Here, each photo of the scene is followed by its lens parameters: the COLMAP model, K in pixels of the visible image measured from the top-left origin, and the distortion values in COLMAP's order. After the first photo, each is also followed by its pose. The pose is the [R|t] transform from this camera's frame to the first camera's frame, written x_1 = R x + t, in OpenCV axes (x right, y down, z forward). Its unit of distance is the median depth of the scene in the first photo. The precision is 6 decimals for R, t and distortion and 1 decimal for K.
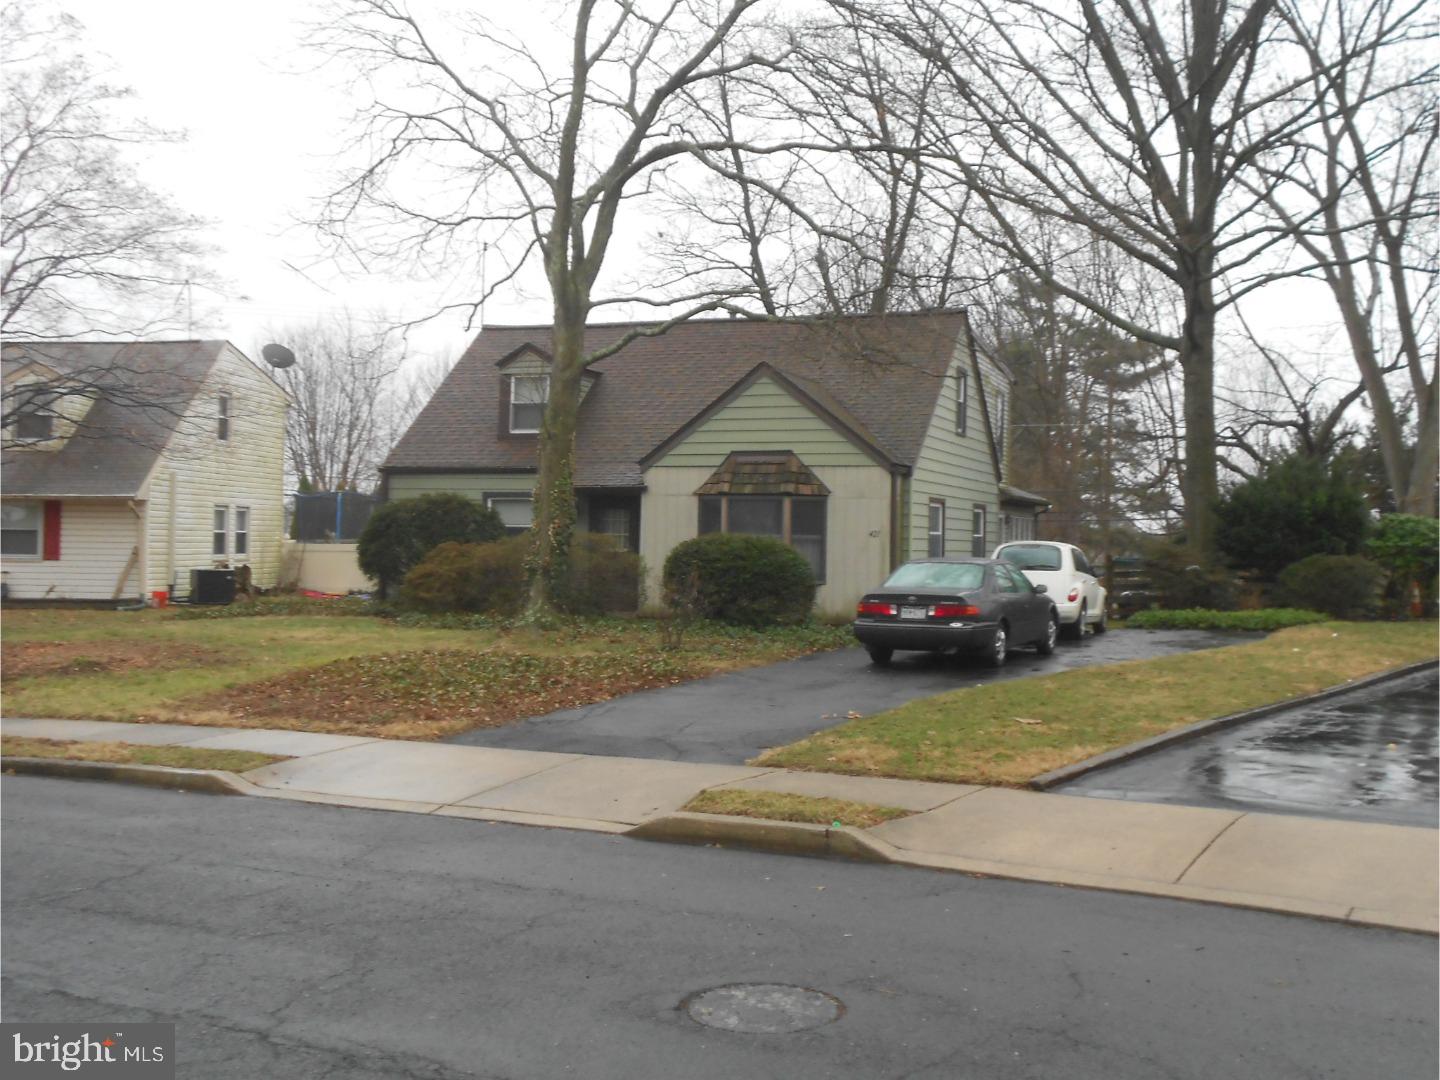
lens RADIAL K [[1558.6, 0, 712.0], [0, 1558.6, 537.0], [0, 0, 1]] dist [0.018315, 0.000000]
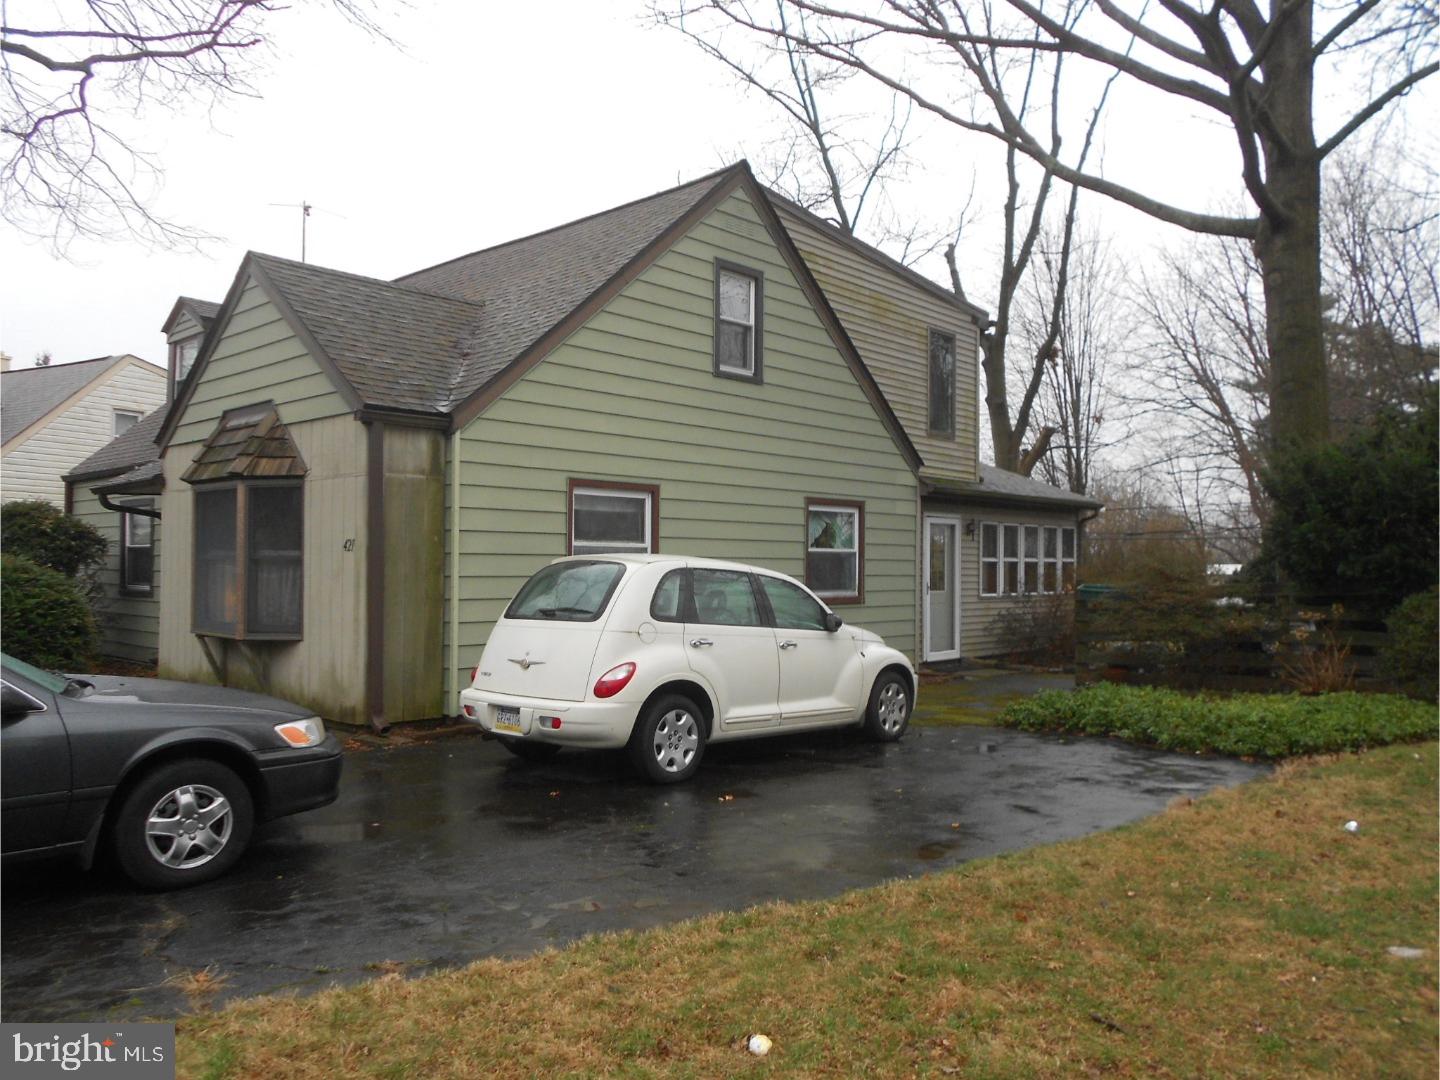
lens RADIAL K [[1105.8, 0, 720.5], [0, 1105.8, 543.7], [0, 0, 1]] dist [0.000543, 0.009515]
pose [[0.926683, -0.021897, -0.375205, 0.301366], [0.012949, 0.999569, -0.026355, 0.007525], [0.375620, 0.019565, 0.926567, 0.603825]]
